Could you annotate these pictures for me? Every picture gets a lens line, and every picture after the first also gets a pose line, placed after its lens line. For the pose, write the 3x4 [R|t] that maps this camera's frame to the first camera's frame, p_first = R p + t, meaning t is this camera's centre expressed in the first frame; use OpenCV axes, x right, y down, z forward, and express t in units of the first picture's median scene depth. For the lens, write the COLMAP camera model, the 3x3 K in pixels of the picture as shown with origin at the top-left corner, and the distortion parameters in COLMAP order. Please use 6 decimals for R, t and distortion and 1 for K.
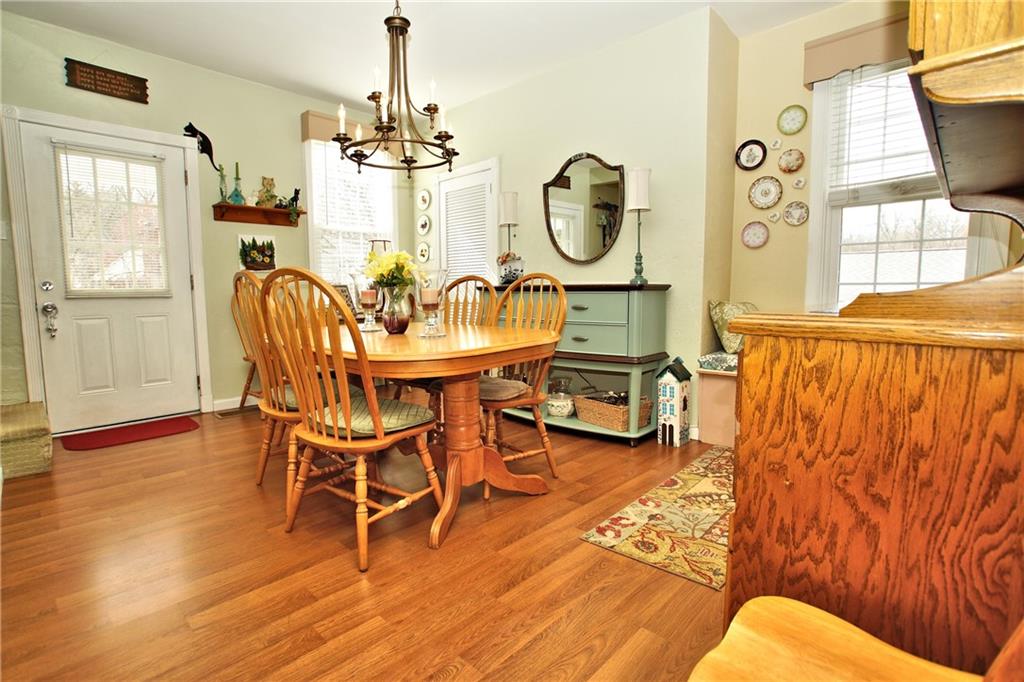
lens RADIAL K [[499.0, 0, 512.0], [0, 499.0, 341.0], [0, 0, 1]] dist [-0.044617, -0.000129]
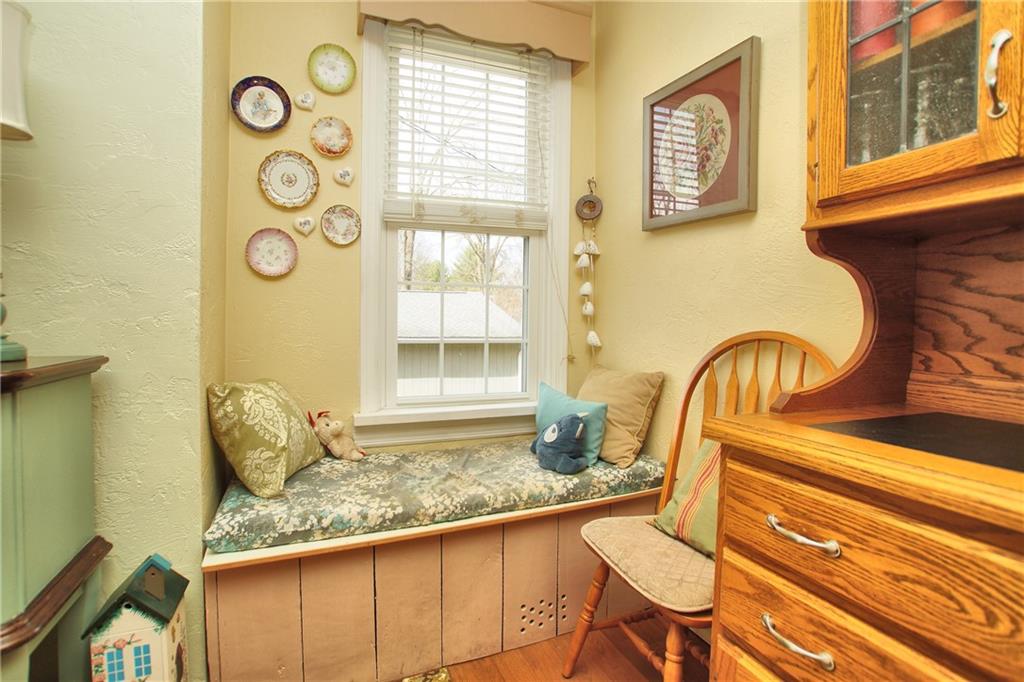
lens RADIAL K [[478.2, 0, 512.0], [0, 478.2, 341.0], [0, 0, 1]] dist [-0.040659, -0.000085]
pose [[0.429423, -0.024694, 0.902766, 0.140881], [0.087822, 0.996030, -0.014530, -0.092379], [-0.898823, 0.085522, 0.429887, 0.576799]]
